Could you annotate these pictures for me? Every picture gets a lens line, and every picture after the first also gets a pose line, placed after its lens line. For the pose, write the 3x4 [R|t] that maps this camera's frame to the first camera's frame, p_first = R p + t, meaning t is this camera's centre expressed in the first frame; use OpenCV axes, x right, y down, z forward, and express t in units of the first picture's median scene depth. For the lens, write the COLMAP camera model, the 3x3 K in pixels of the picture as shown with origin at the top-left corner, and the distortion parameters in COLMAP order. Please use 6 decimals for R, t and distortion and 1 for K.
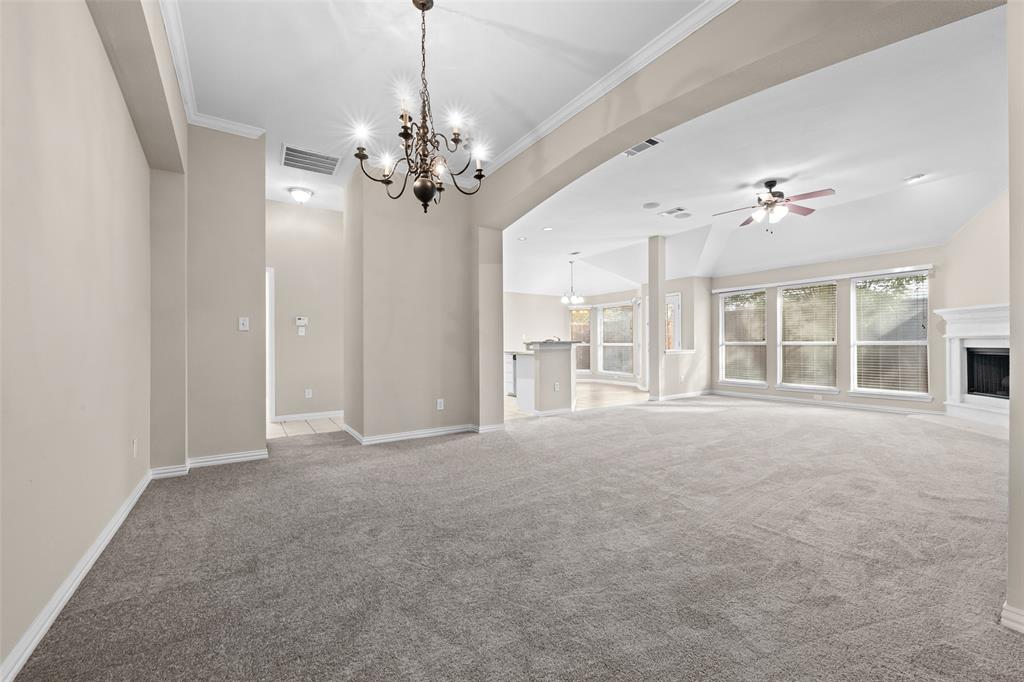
lens RADIAL K [[409.2, 0, 512.5], [0, 409.2, 343.5], [0, 0, 1]] dist [-0.002451, -0.000436]
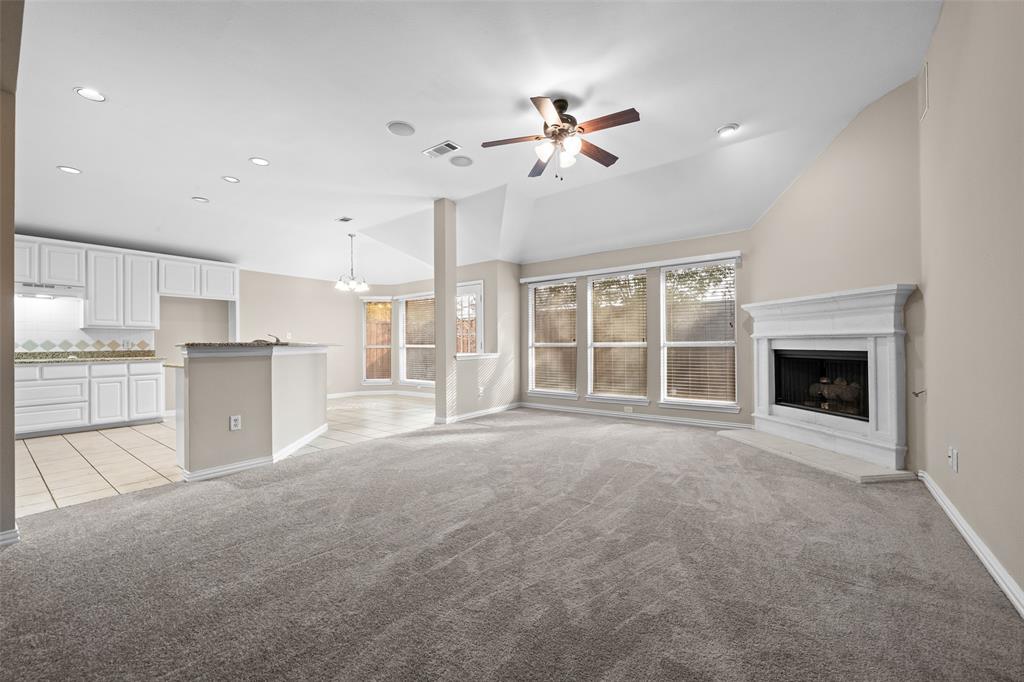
lens RADIAL K [[405.5, 0, 513.2], [0, 405.5, 345.0], [0, 0, 1]] dist [0.000972, -0.000064]
pose [[0.943052, -0.003646, 0.332624, 0.233957], [0.003153, 0.999993, 0.002022, -0.001589], [-0.332629, -0.000858, 0.943057, 0.278468]]
